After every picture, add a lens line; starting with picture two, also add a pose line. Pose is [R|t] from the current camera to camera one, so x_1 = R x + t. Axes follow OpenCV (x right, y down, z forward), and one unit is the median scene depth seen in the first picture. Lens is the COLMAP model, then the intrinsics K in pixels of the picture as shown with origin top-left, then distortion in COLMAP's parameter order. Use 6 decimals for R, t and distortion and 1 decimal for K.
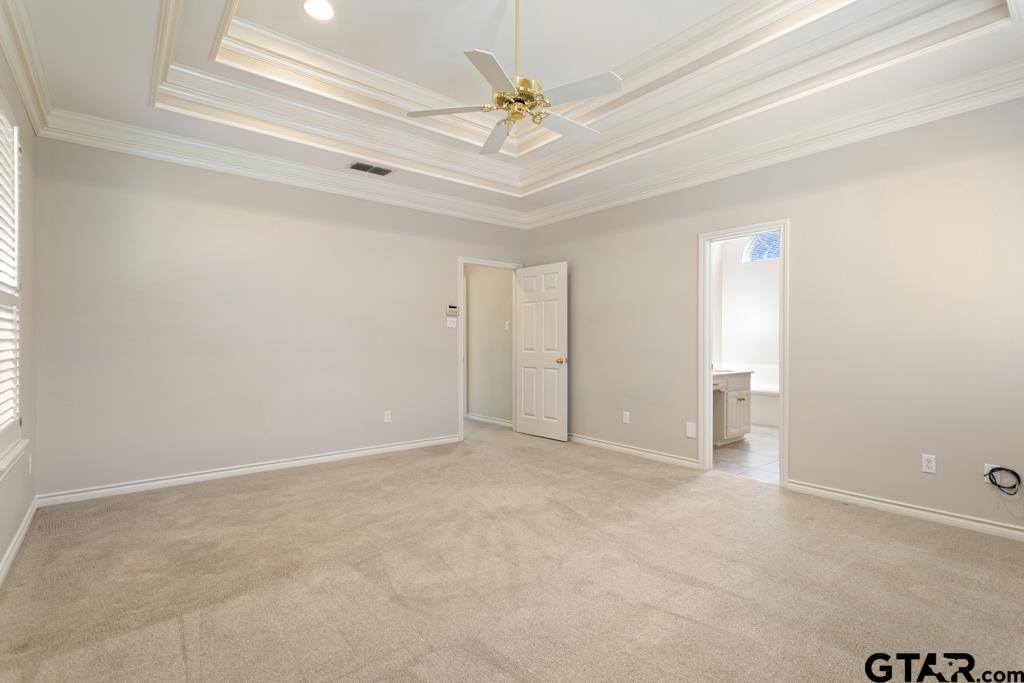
lens RADIAL K [[490.4, 0, 514.0], [0, 490.4, 338.7], [0, 0, 1]] dist [0.012435, 0.002096]
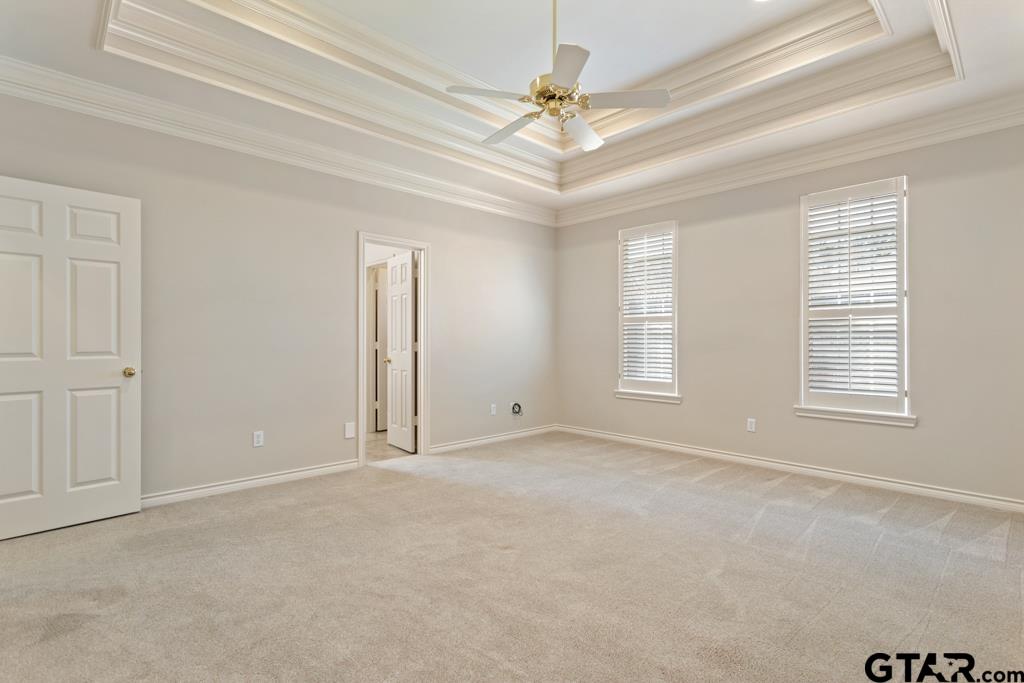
lens RADIAL K [[494.2, 0, 517.6], [0, 494.2, 341.5], [0, 0, 1]] dist [0.002999, 0.001120]
pose [[-0.084963, -0.004137, 0.996375, -0.650724], [-0.010415, 0.999940, 0.003264, 0.003464], [-0.996330, -0.010100, -0.085001, 0.764082]]
